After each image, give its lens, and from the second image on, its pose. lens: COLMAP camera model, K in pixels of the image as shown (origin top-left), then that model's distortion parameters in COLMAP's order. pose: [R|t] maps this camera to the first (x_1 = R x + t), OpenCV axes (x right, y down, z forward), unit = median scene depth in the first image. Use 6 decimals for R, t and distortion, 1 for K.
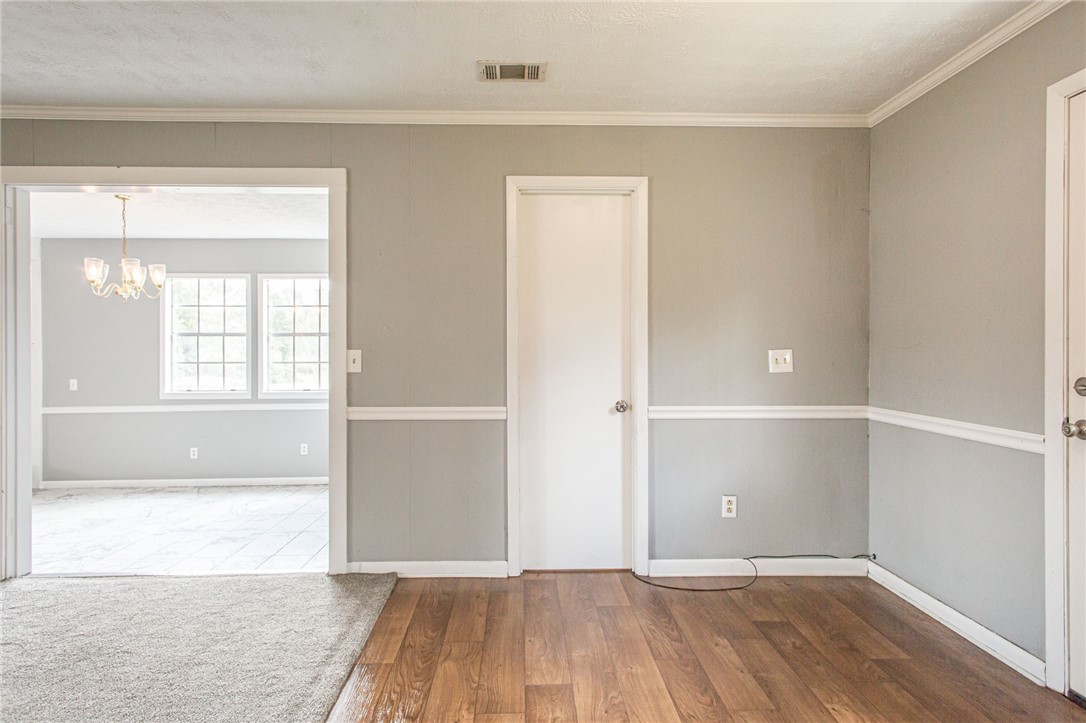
lens RADIAL K [[608.7, 0, 544.2], [0, 608.7, 354.3], [0, 0, 1]] dist [0.001376, -0.000115]
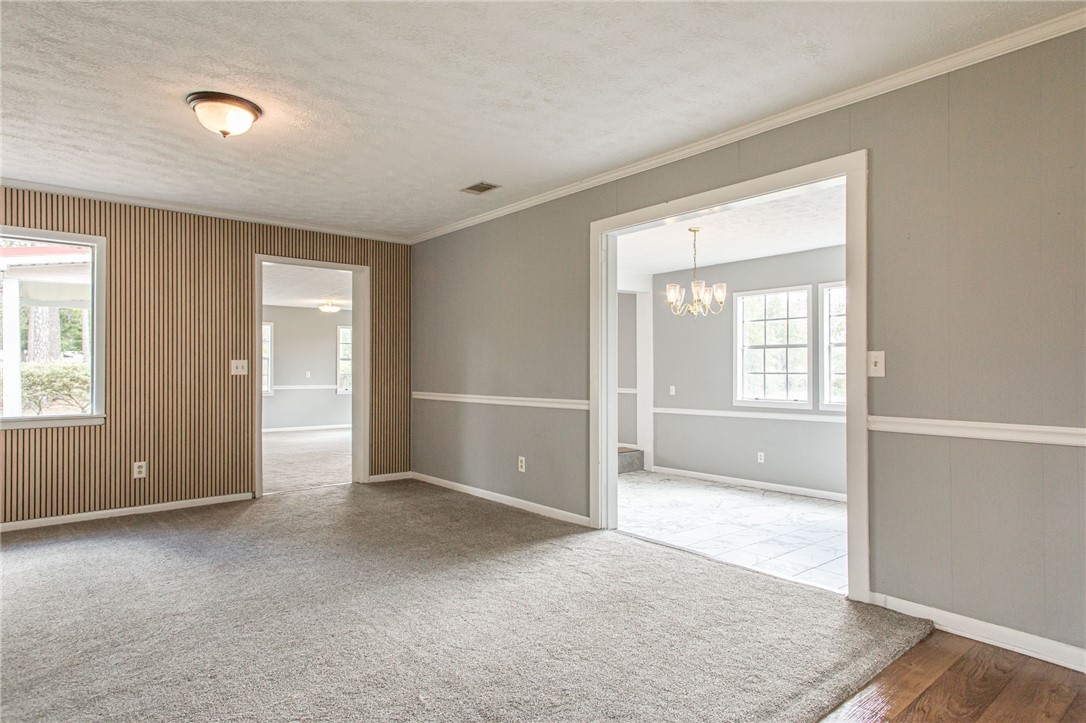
lens RADIAL K [[612.0, 0, 539.3], [0, 612.0, 363.4], [0, 0, 1]] dist [0.004675, 0.001068]
pose [[0.609556, -0.006668, -0.792715, 0.094877], [-0.003260, 0.999935, -0.010919, 0.021642], [0.792736, 0.009240, 0.609495, 0.071730]]
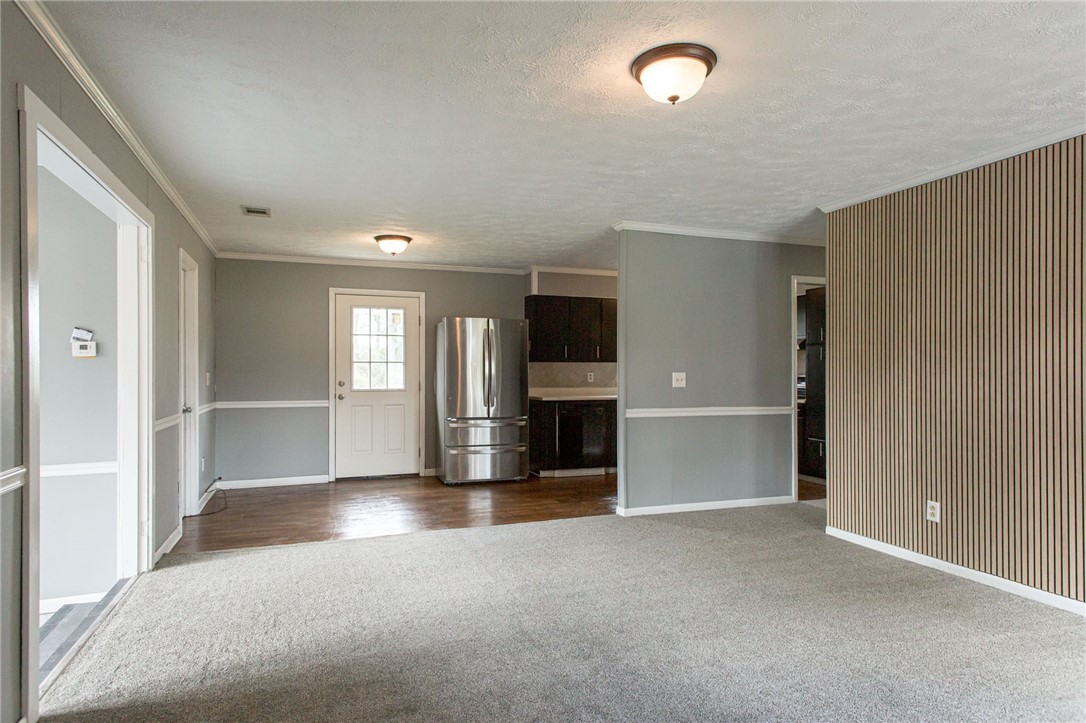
lens RADIAL K [[612.0, 0, 539.3], [0, 612.0, 363.4], [0, 0, 1]] dist [0.004675, 0.001068]
pose [[-0.298304, 0.002767, 0.954467, -1.640992], [0.007903, 0.999969, -0.000428, -0.009441], [-0.954438, 0.007415, -0.298317, 0.659384]]
